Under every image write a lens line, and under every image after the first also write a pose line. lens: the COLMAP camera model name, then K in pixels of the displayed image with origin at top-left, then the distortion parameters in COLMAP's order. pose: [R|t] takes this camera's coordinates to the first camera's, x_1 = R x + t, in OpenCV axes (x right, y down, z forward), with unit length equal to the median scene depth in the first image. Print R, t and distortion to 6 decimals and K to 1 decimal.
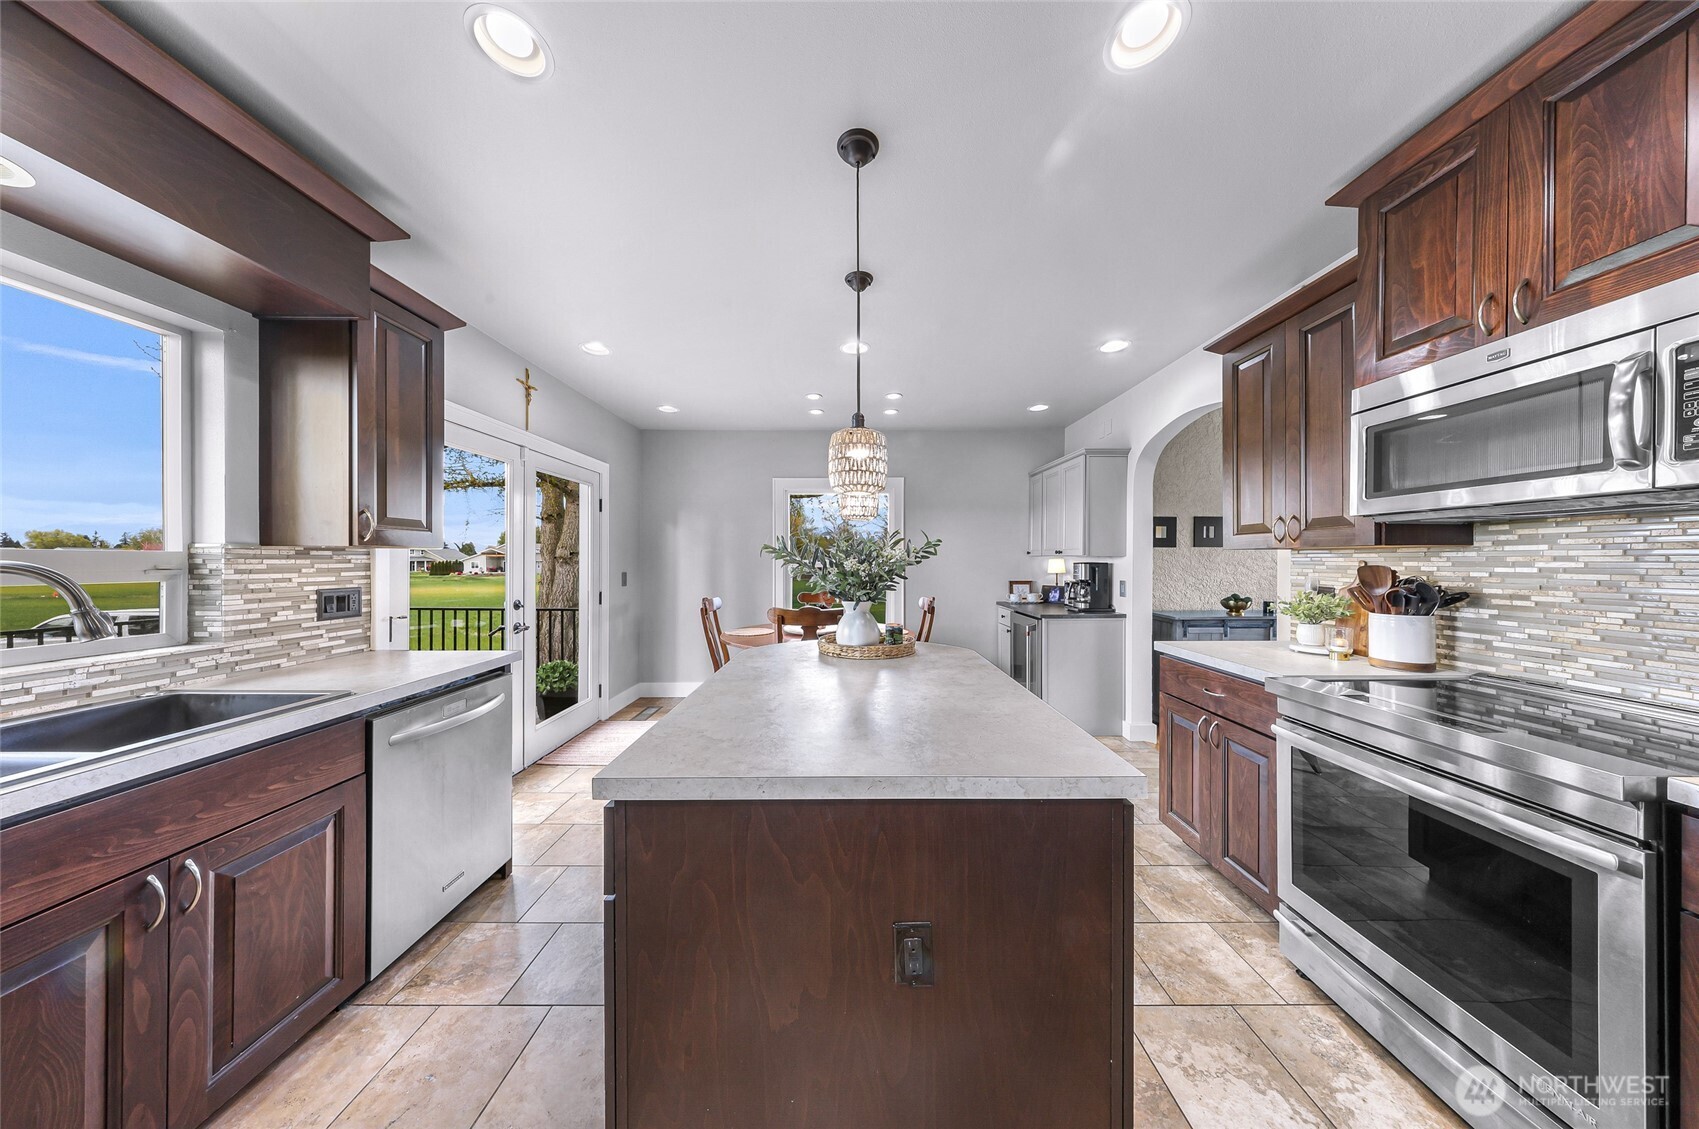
lens RADIAL K [[492.1, 0, 845.7], [0, 492.1, 563.2], [0, 0, 1]] dist [-0.000264, 0.000024]
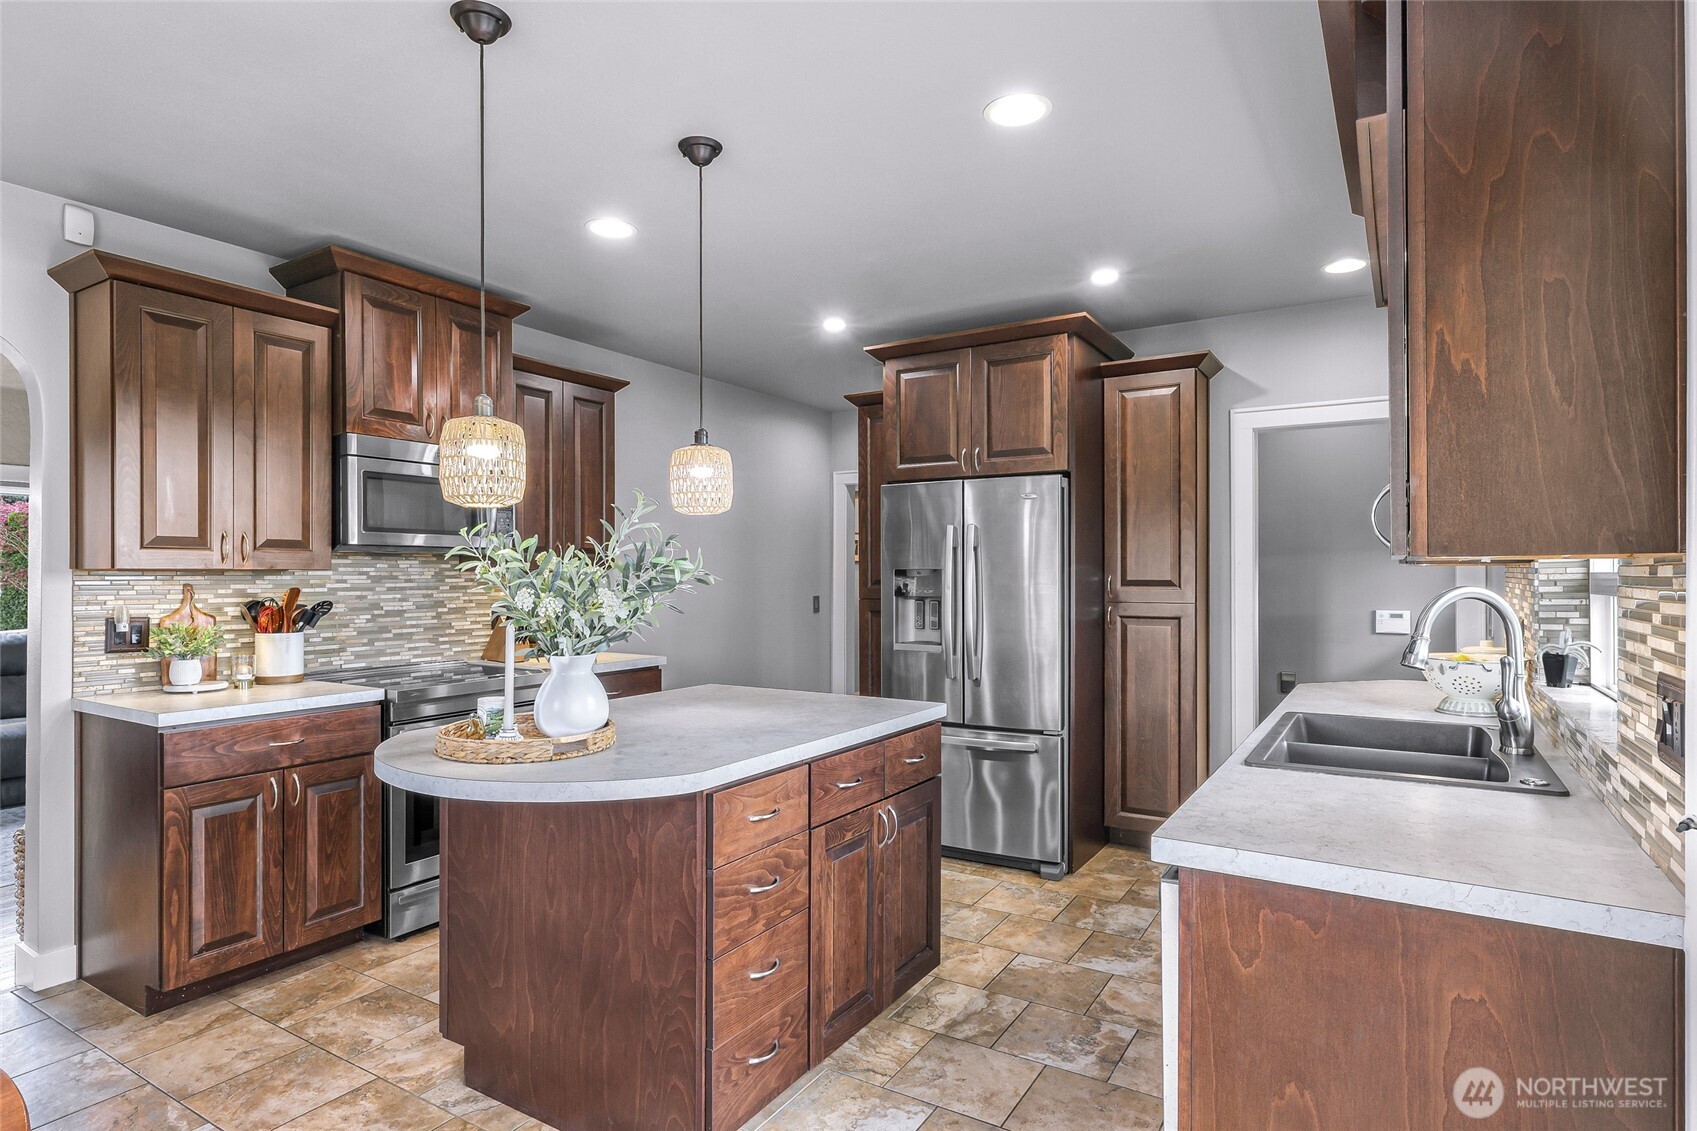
lens RADIAL K [[915.7, 0, 848.5], [0, 915.7, 565.5], [0, 0, 1]] dist [-0.000987, -0.000215]
pose [[-0.853251, 0.003710, 0.521488, -0.953578], [-0.000023, 0.999974, -0.007153, -0.028568], [-0.521501, -0.006115, -0.853229, 1.975861]]
